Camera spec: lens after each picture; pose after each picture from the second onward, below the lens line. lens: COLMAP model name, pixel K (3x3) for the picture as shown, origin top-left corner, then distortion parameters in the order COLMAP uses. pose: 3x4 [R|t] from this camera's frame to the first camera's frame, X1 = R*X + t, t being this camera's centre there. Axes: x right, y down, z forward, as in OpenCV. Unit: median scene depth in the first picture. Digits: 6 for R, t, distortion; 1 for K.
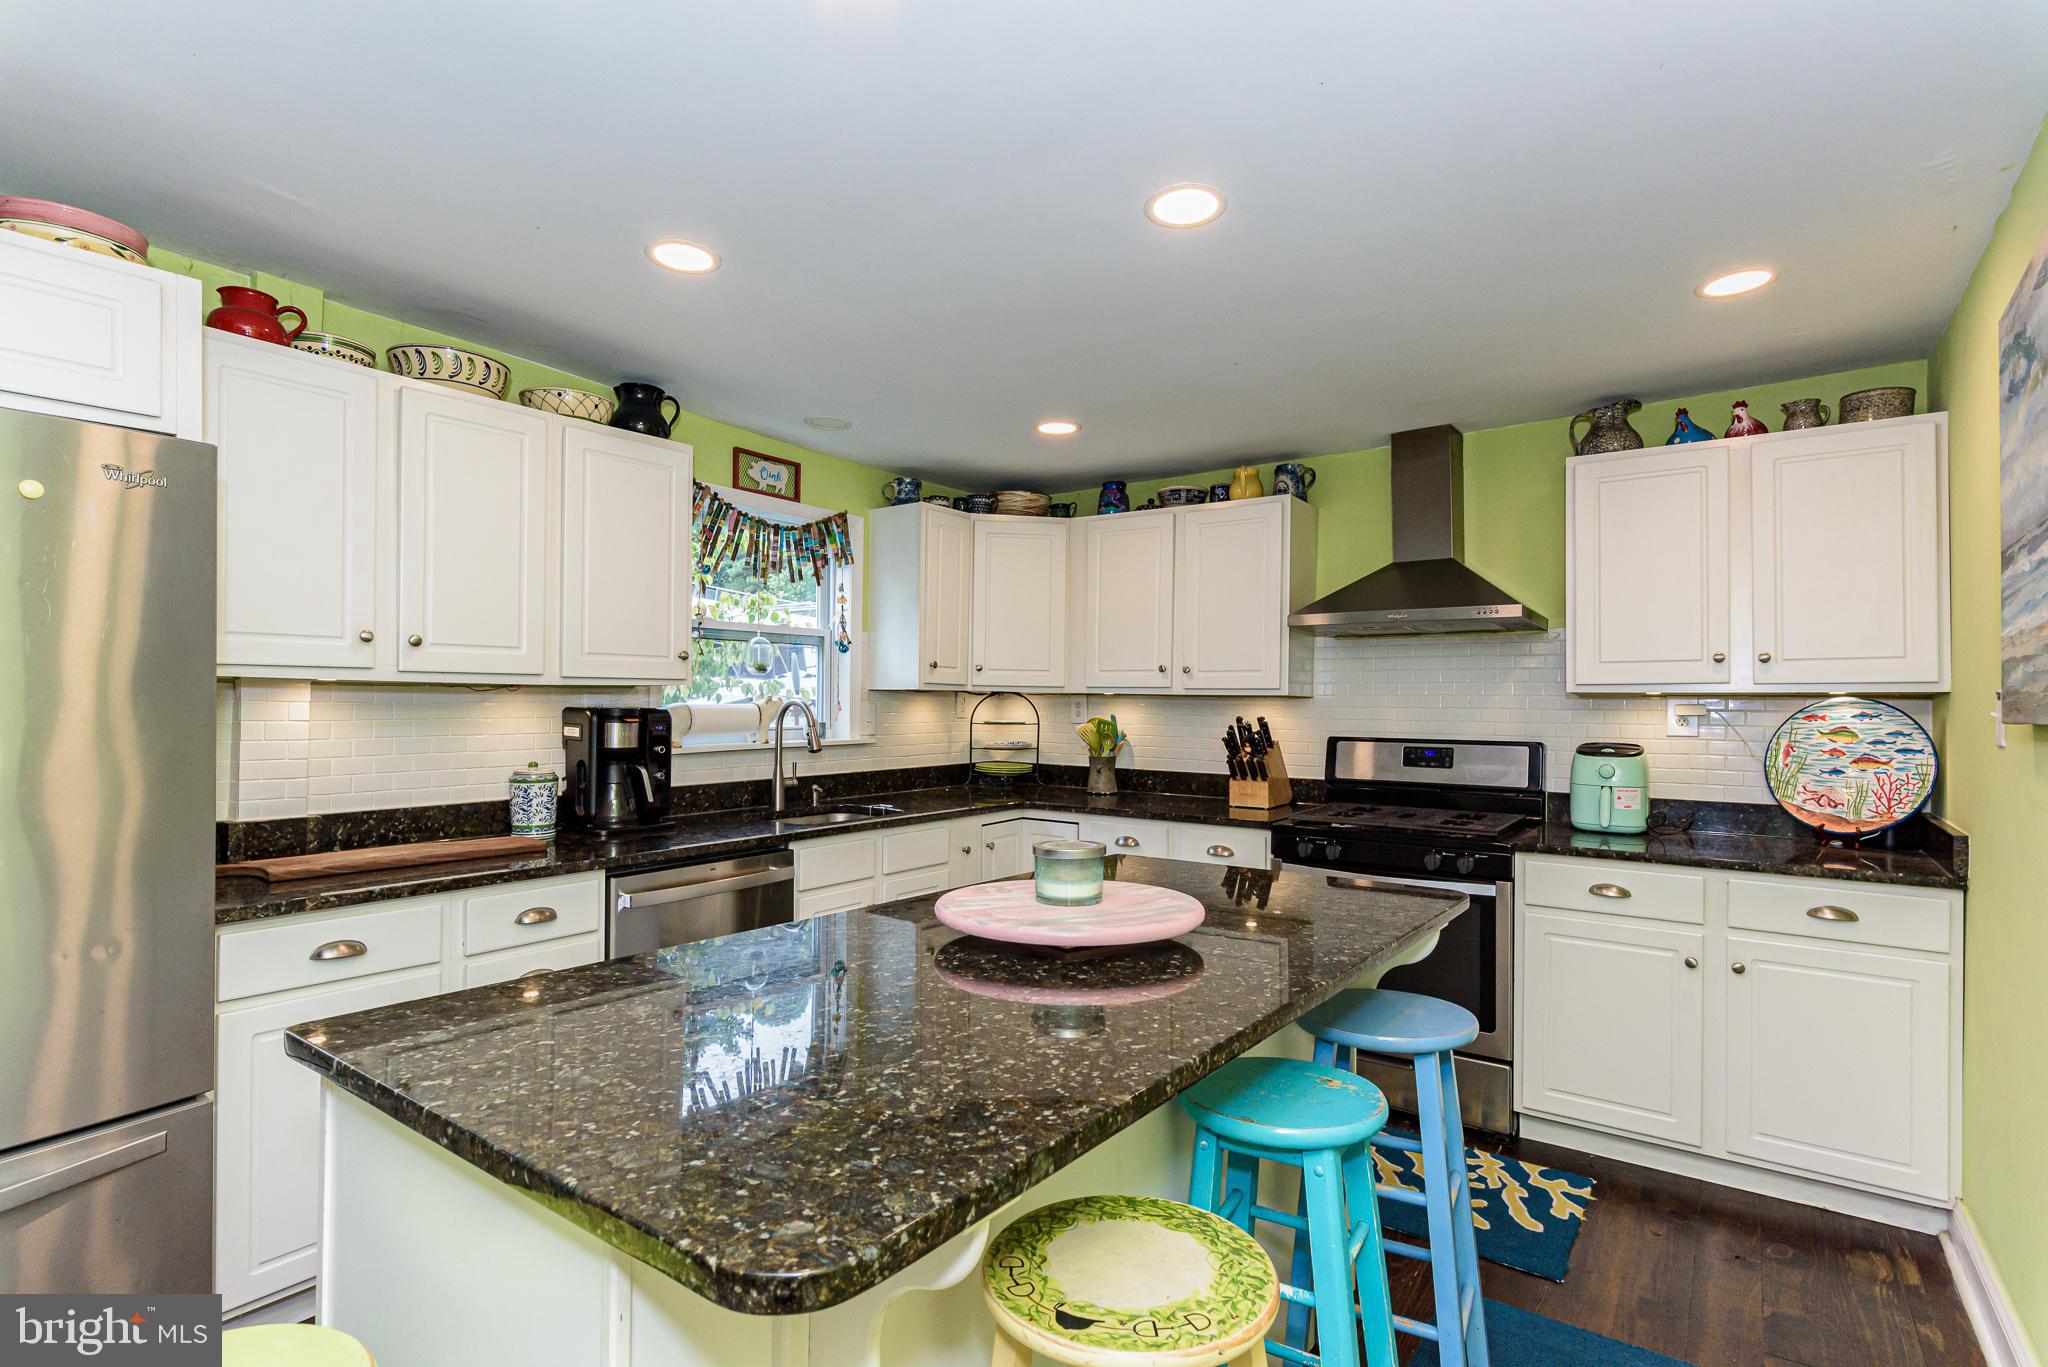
lens RADIAL K [[1010.9, 0, 1015.0], [0, 1010.9, 702.0], [0, 0, 1]] dist [-0.000328, -0.000124]
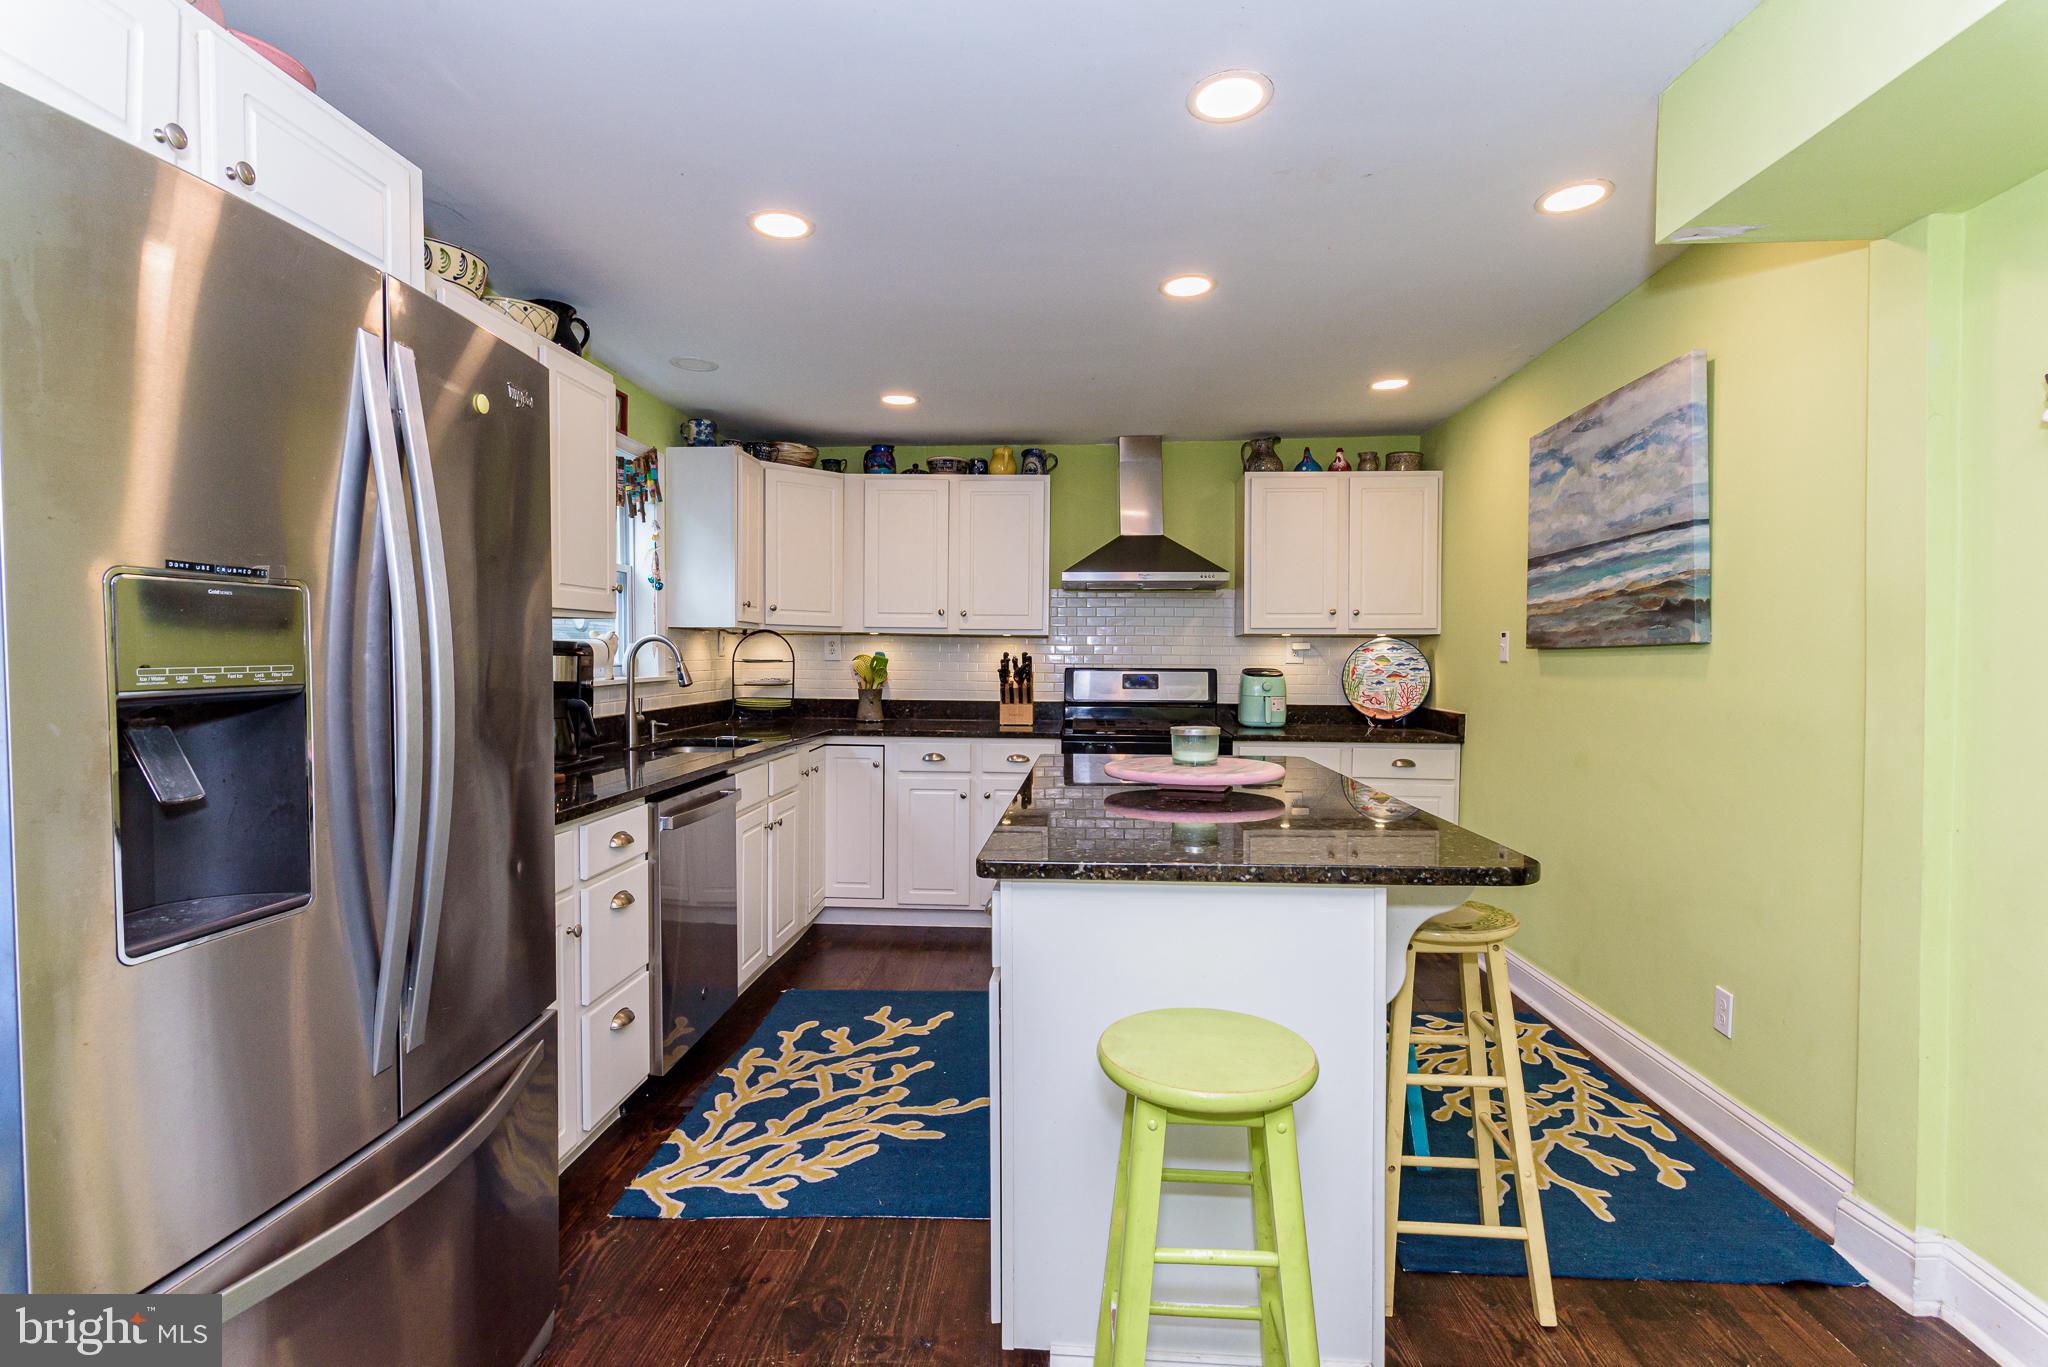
lens RADIAL K [[1028.6, 0, 1023.9], [0, 1028.6, 707.6], [0, 0, 1]] dist [0.001668, -0.001753]
pose [[0.833950, -0.030148, 0.551016, -0.475988], [0.000400, 0.998539, 0.054030, 0.014564], [-0.551840, -0.044838, 0.832744, -0.063724]]
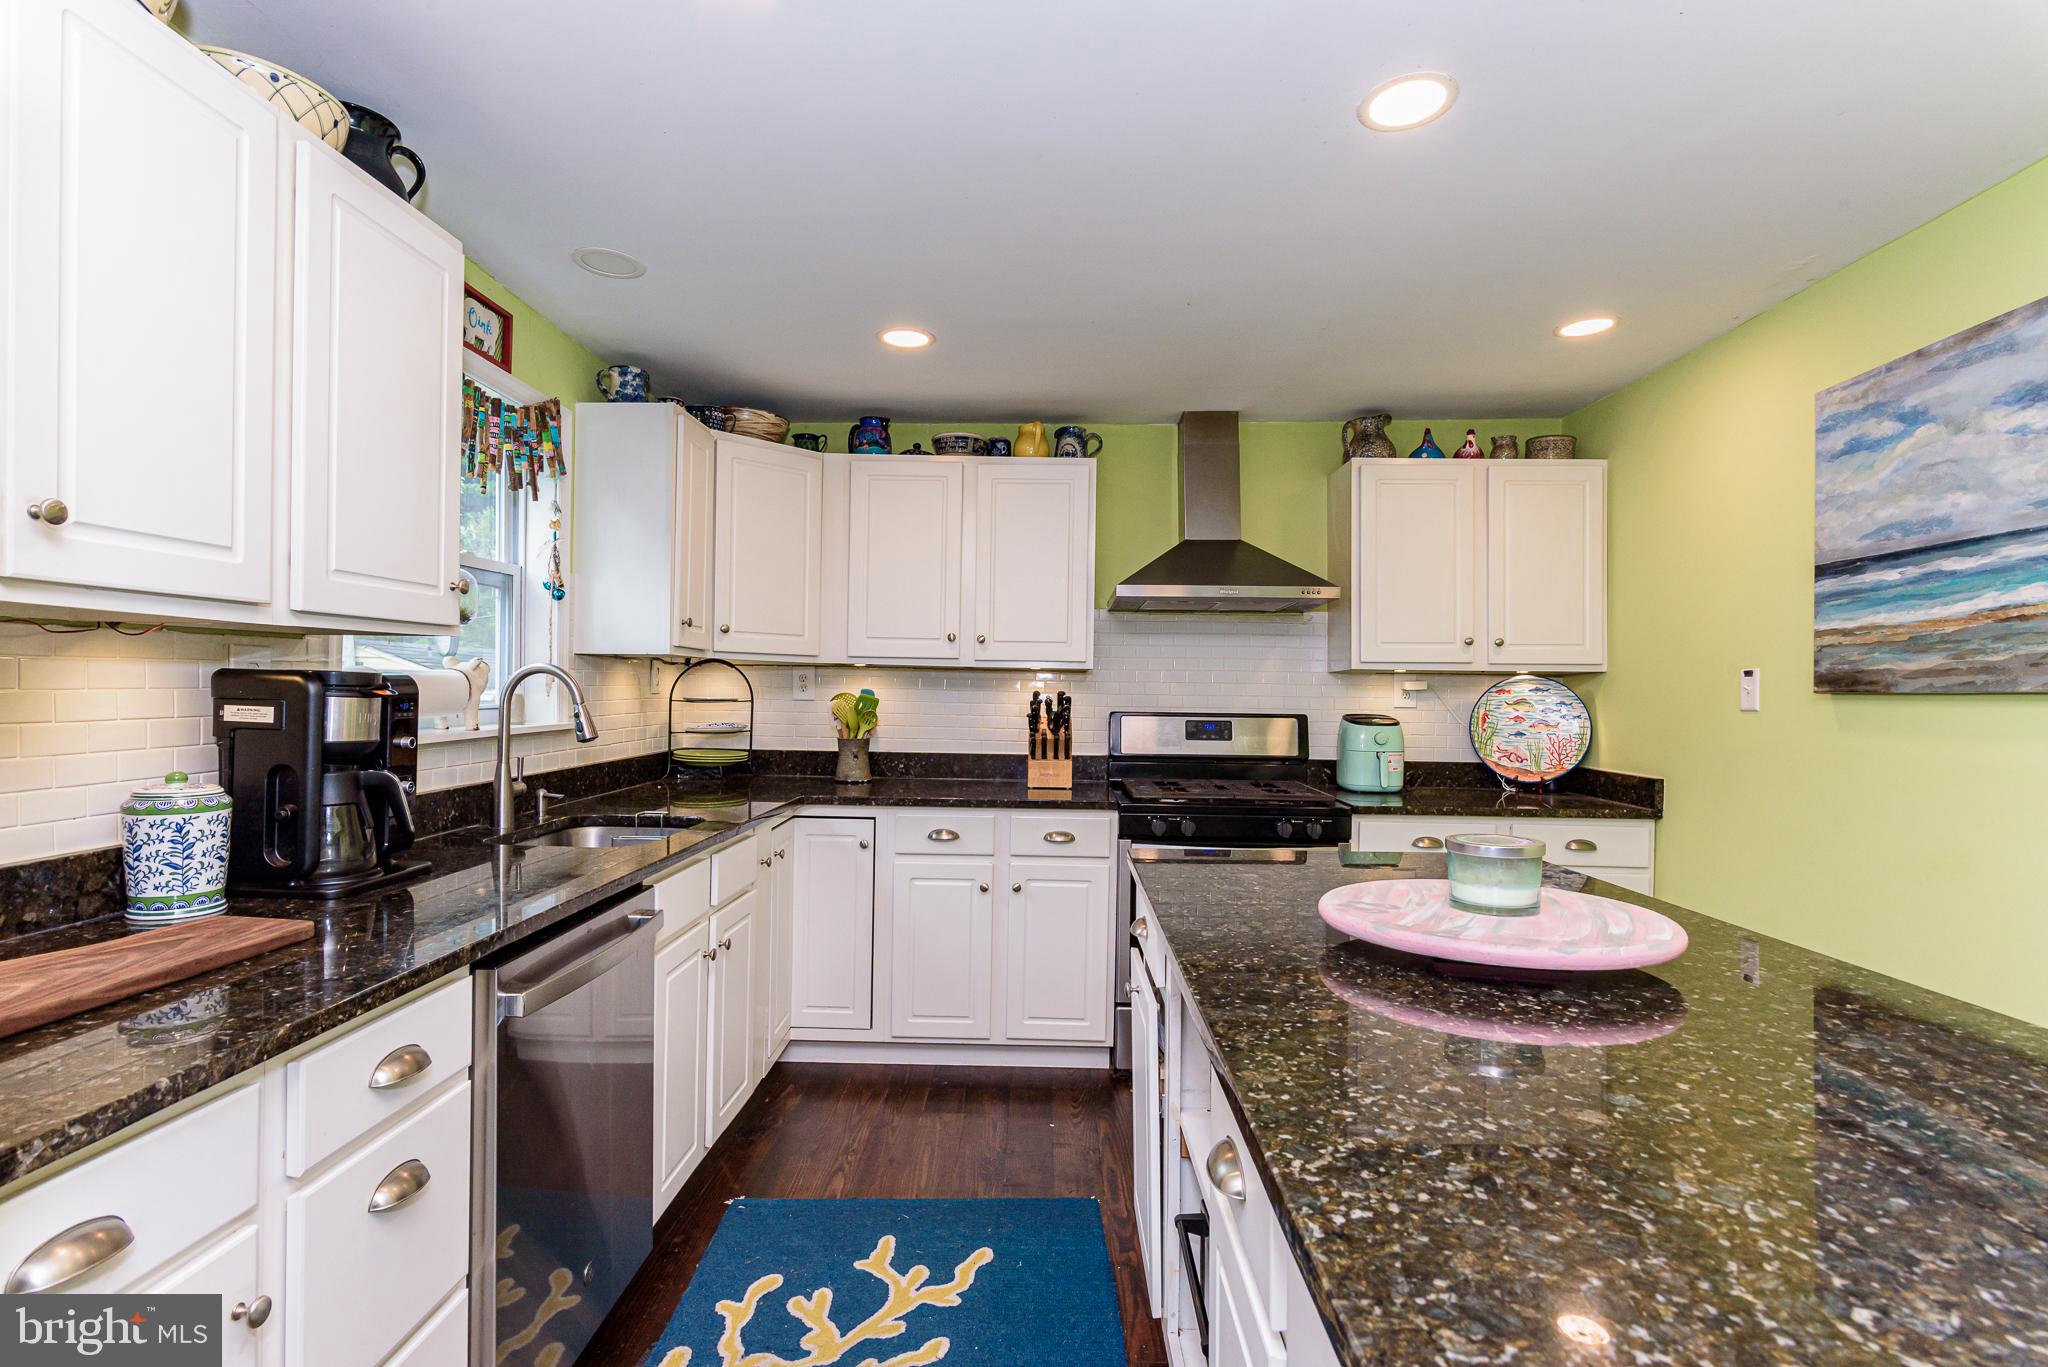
lens RADIAL K [[1010.9, 0, 1015.0], [0, 1010.9, 702.0], [0, 0, 1]] dist [-0.000328, -0.000124]
pose [[0.815099, -0.004457, 0.579304, -0.349061], [-0.006505, 0.999837, 0.016845, 0.009234], [-0.579285, -0.017498, 0.814937, 0.265442]]
